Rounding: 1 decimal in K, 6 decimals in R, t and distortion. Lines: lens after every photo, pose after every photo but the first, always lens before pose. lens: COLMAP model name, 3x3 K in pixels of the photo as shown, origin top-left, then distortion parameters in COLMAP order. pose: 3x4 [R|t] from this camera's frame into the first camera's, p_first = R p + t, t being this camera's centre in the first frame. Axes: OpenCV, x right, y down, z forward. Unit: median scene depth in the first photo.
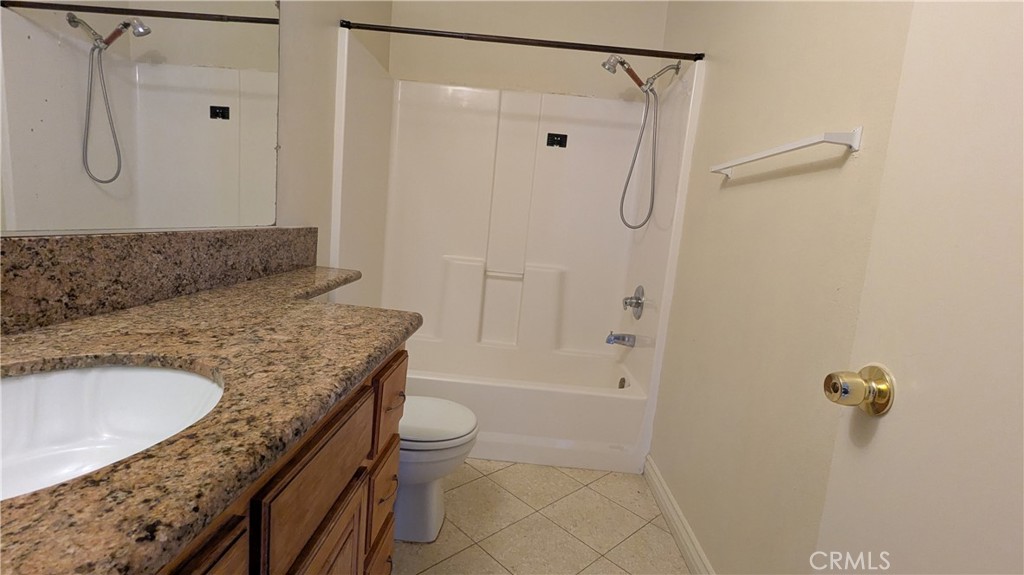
lens RADIAL K [[483.6, 0, 508.2], [0, 483.6, 286.2], [0, 0, 1]] dist [-0.002096, -0.000006]
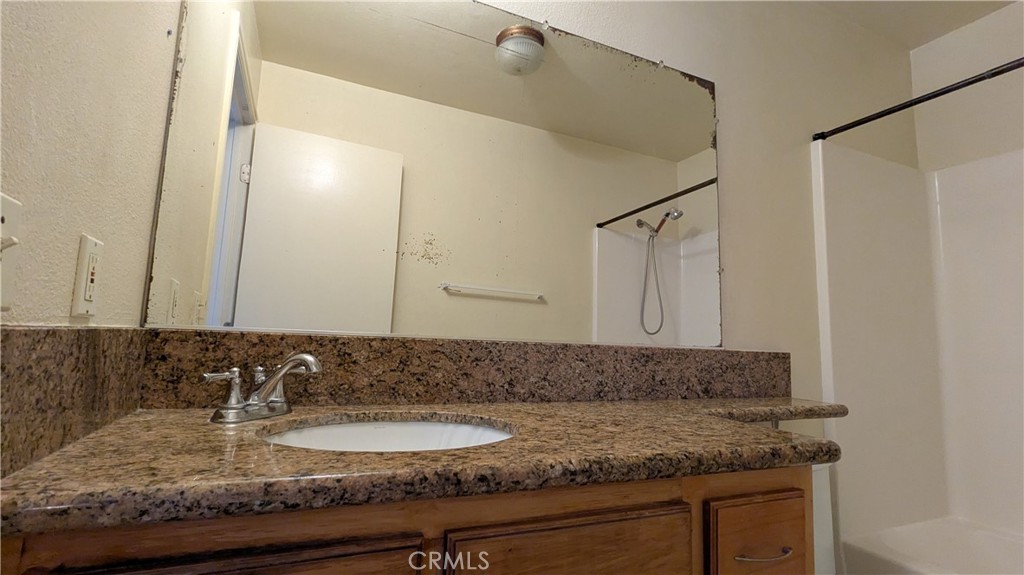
lens RADIAL K [[483.6, 0, 508.2], [0, 483.6, 286.2], [0, 0, 1]] dist [-0.002096, -0.000006]
pose [[0.431484, -0.187090, -0.882507, 0.310782], [-0.119452, 0.957796, -0.261454, 0.090193], [0.894177, 0.218230, 0.390925, 0.291949]]
